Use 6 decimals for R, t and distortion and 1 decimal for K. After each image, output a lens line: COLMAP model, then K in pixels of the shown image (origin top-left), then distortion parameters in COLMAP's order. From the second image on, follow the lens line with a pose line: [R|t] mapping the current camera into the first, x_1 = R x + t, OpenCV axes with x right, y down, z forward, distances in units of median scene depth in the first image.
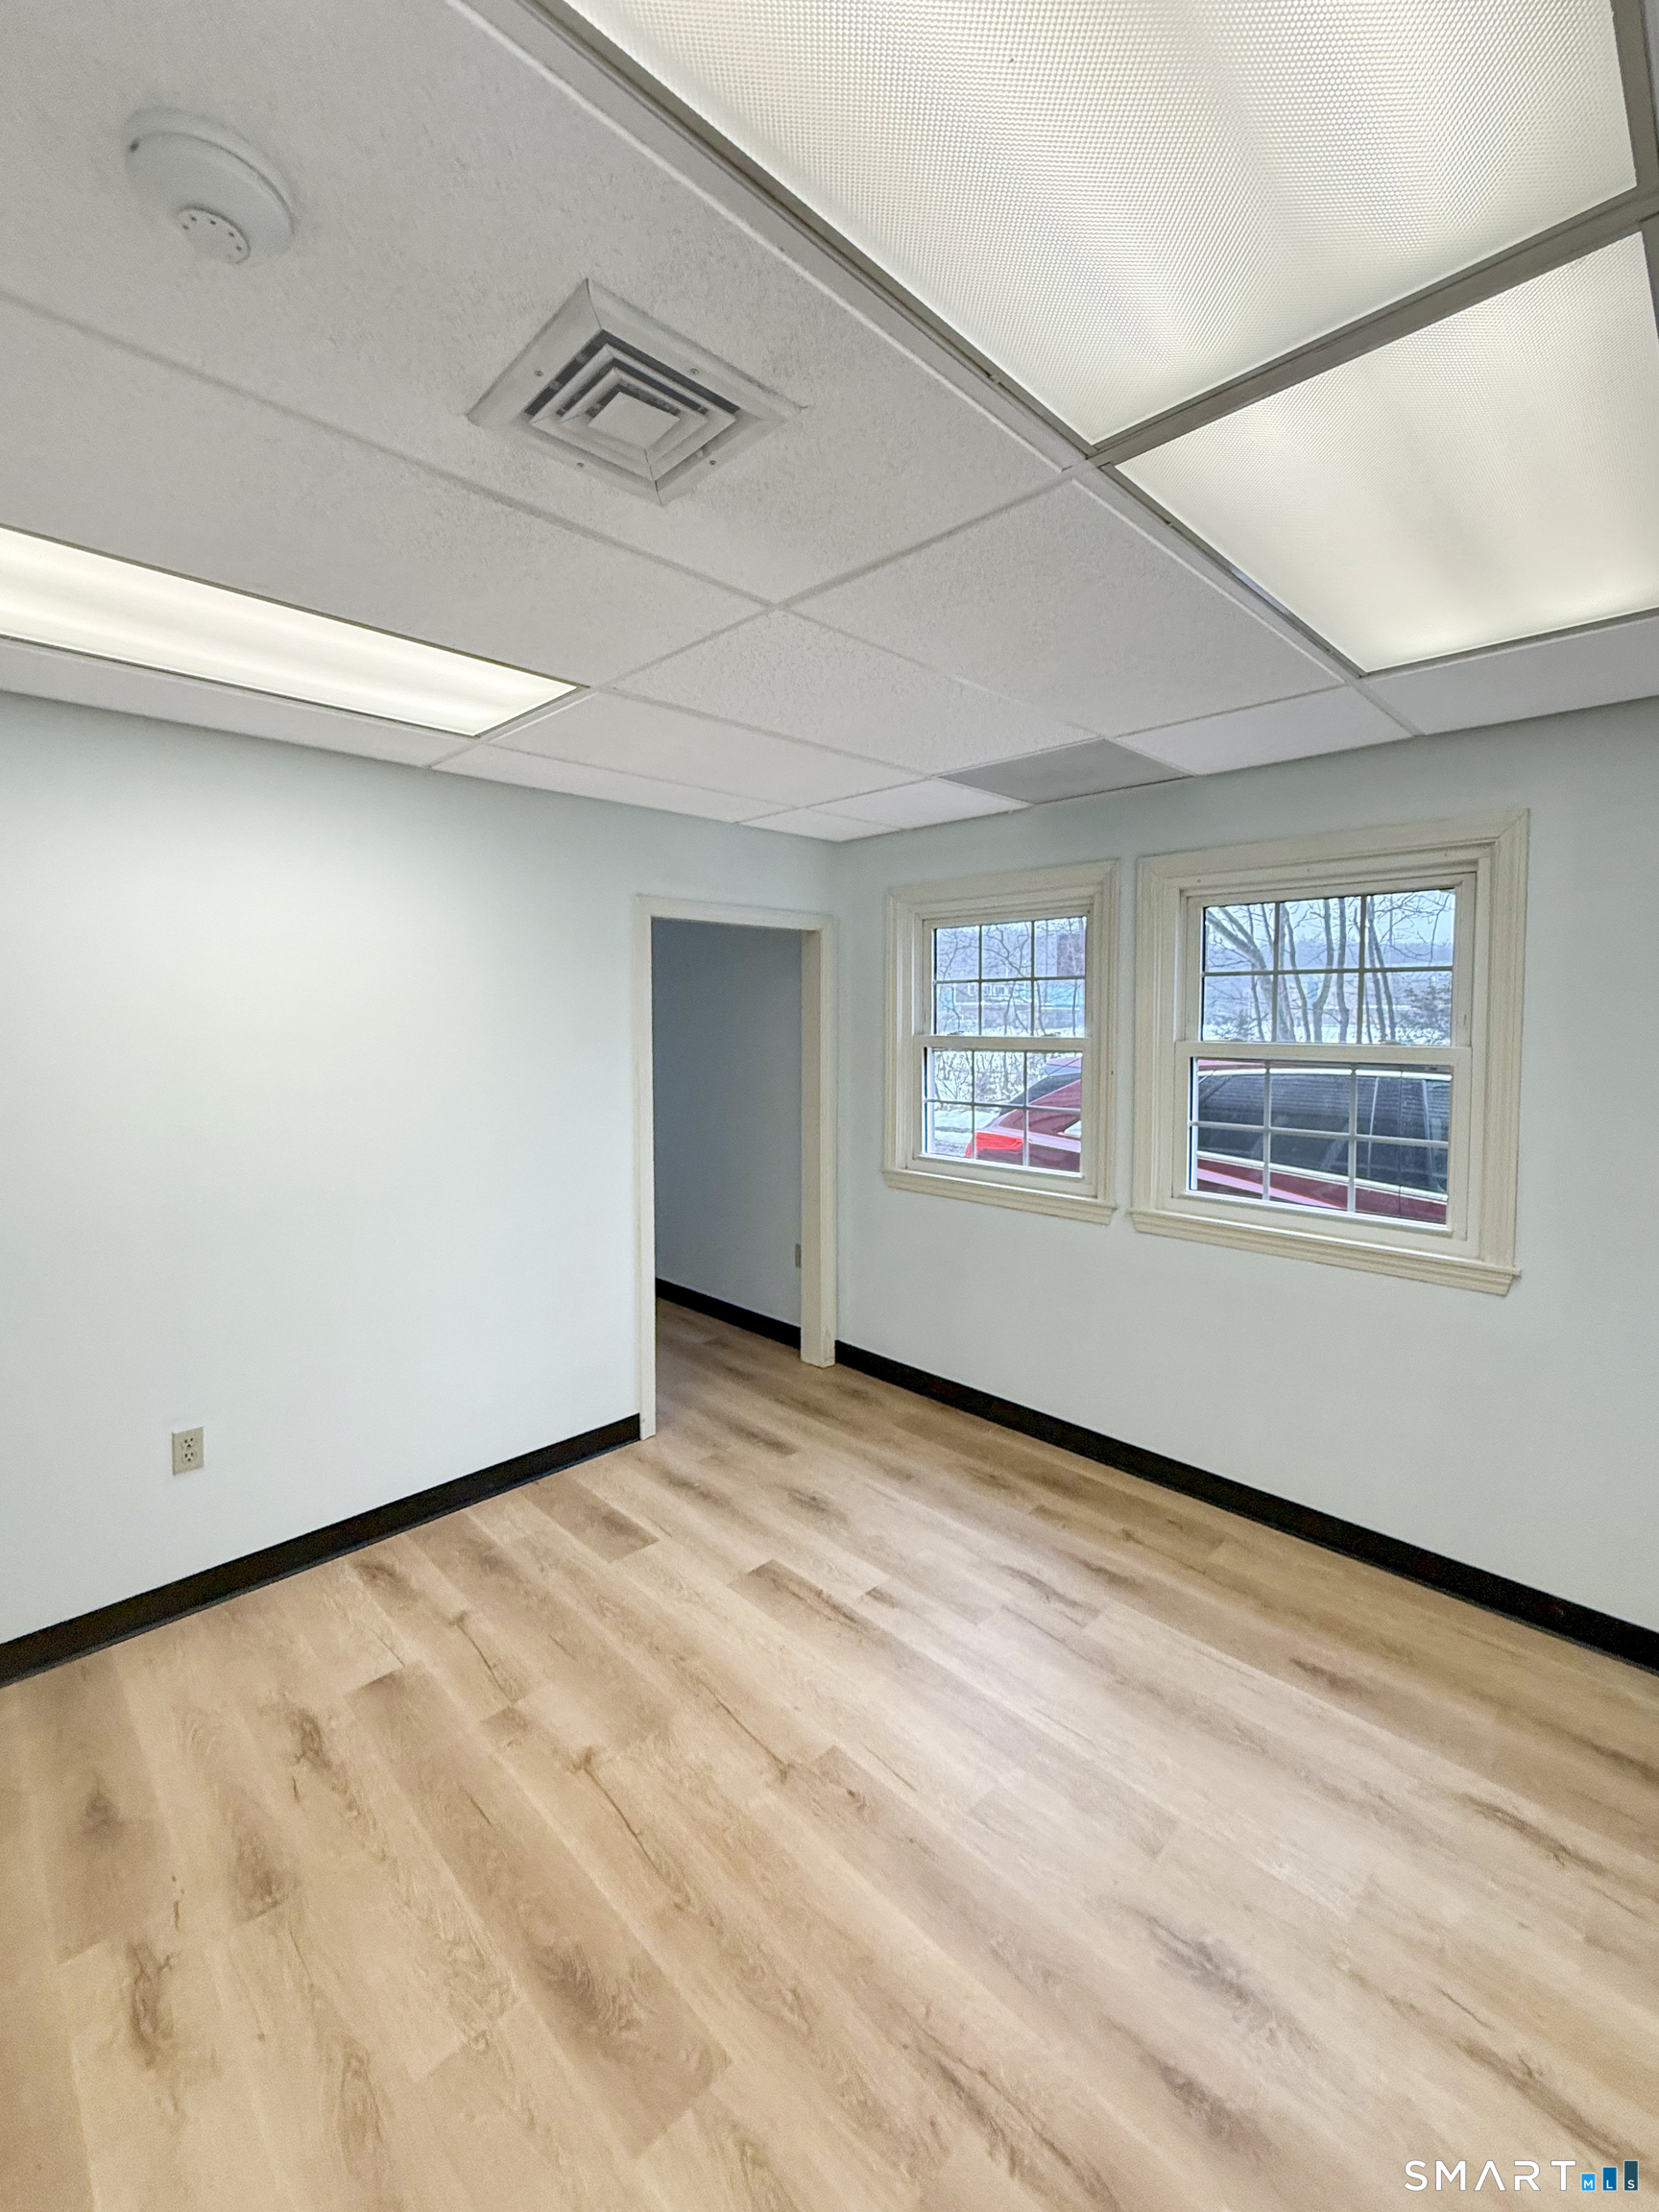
lens RADIAL K [[946.3, 0, 833.0], [0, 946.3, 1093.9], [0, 0, 1]] dist [-0.002310, 0.000423]
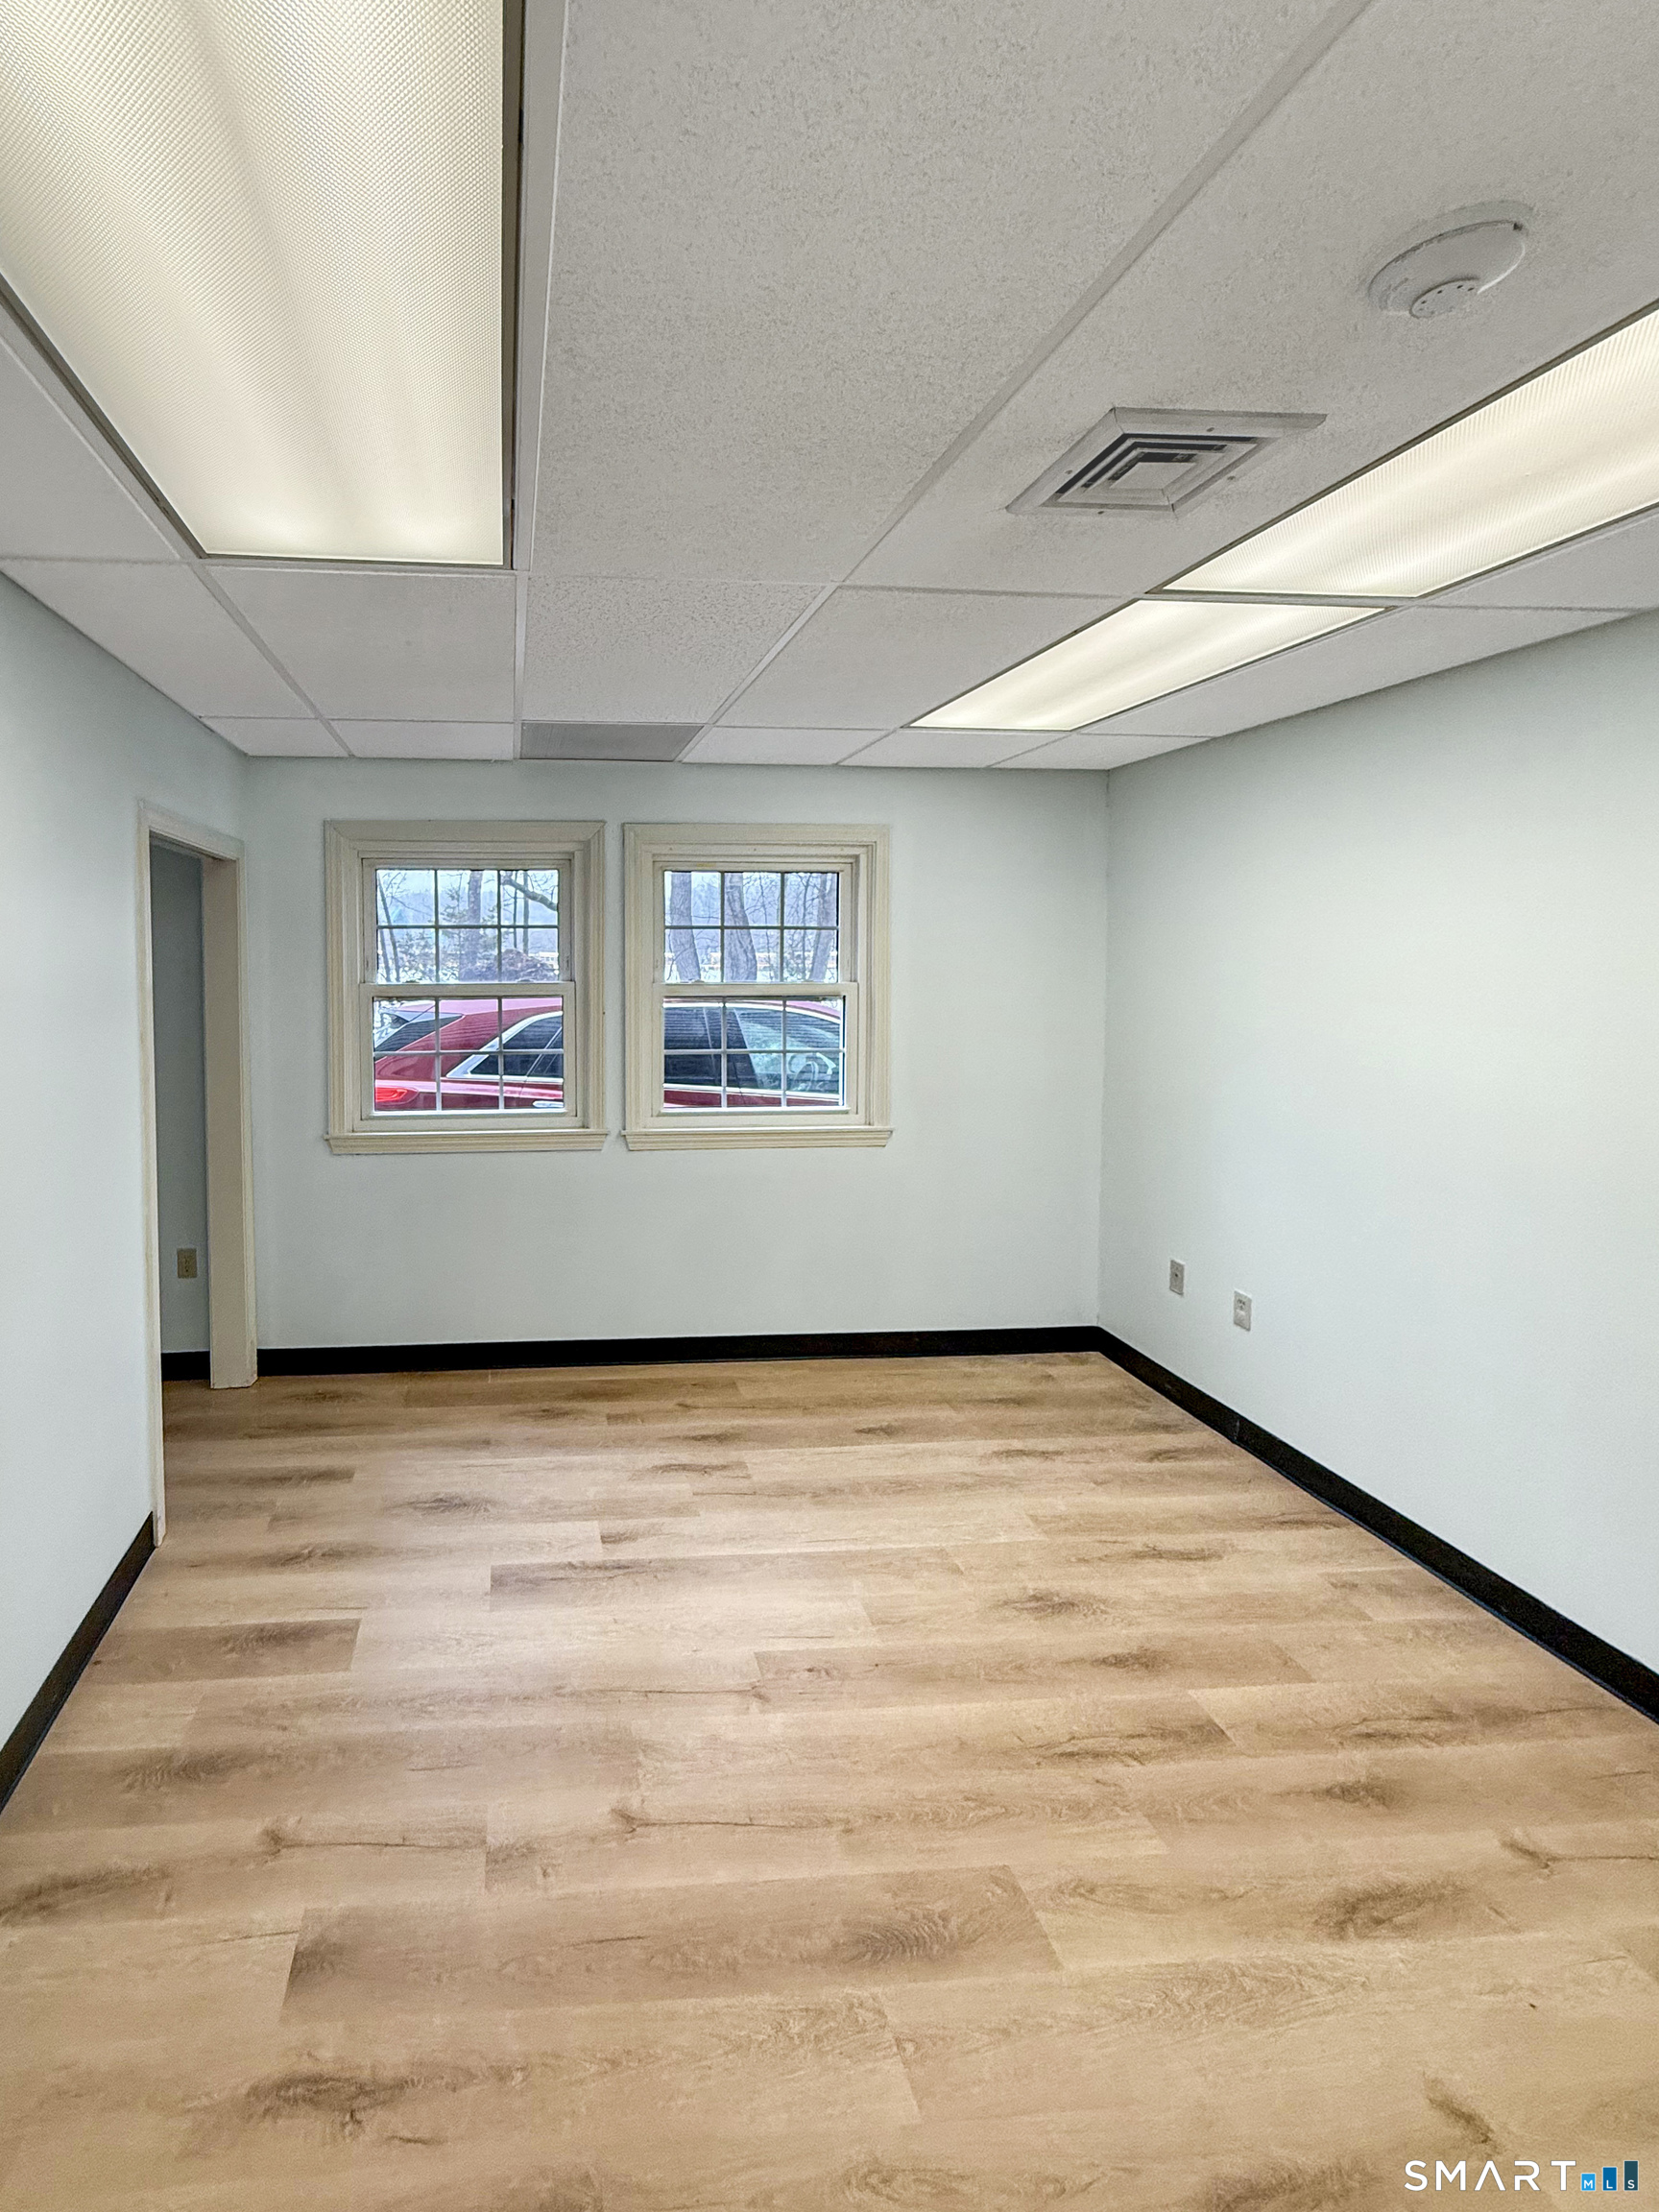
lens RADIAL K [[874.7, 0, 800.3], [0, 874.7, 1031.2], [0, 0, 1]] dist [-0.001271, -0.000157]
pose [[0.638276, -0.065781, 0.766992, -0.581875], [0.067437, 0.997290, 0.029413, -0.026072], [-0.766848, 0.032950, 0.640982, 0.269120]]
